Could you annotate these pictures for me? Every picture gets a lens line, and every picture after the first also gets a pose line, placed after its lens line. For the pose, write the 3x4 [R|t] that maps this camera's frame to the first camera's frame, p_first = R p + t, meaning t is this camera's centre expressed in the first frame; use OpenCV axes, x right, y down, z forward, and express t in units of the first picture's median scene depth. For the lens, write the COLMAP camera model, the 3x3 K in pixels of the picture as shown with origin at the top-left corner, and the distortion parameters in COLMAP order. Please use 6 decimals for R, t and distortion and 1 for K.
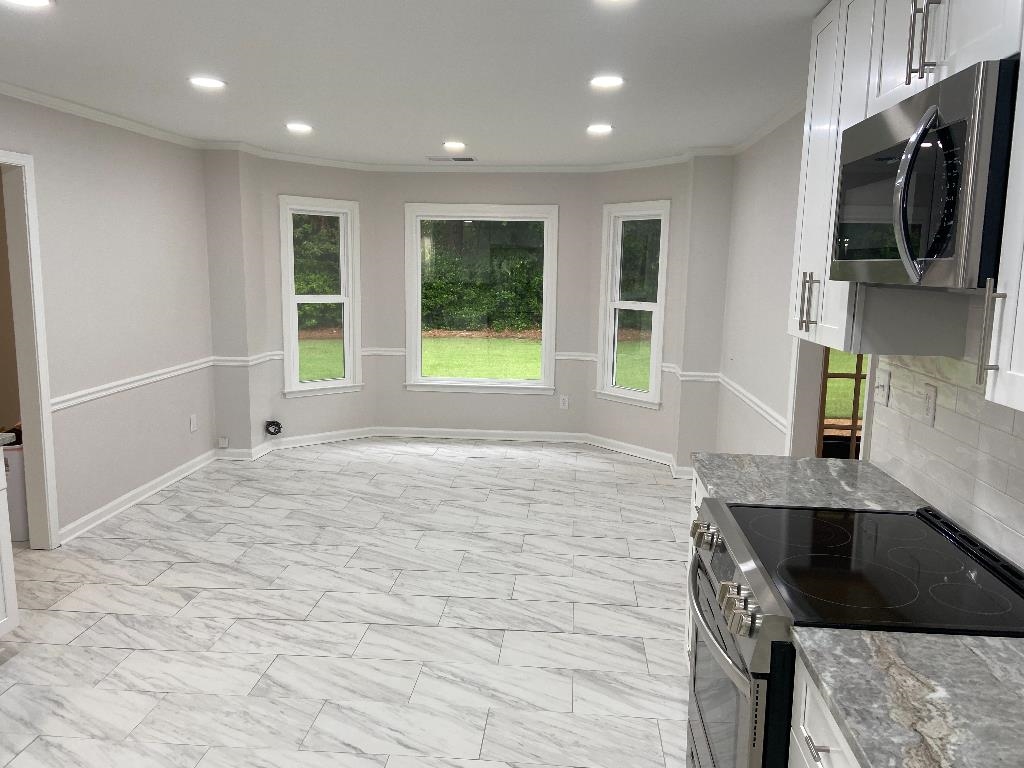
lens RADIAL K [[775.2, 0, 513.1], [0, 775.2, 382.1], [0, 0, 1]] dist [-0.002720, -0.031951]
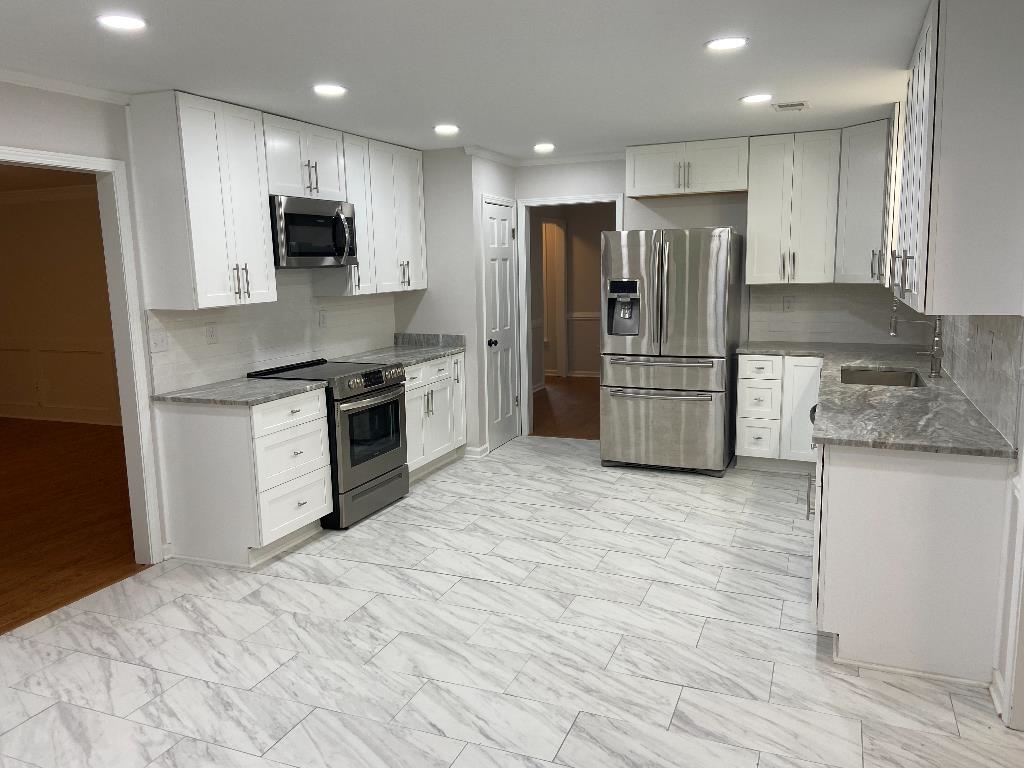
lens RADIAL K [[775.2, 0, 512.2], [0, 775.2, 383.4], [0, 0, 1]] dist [-0.002720, -0.031951]
pose [[-0.954115, -0.053649, 0.294597, -0.501292], [0.039470, 0.952703, 0.301330, -0.273668], [-0.296829, 0.299131, -0.906870, 1.745706]]
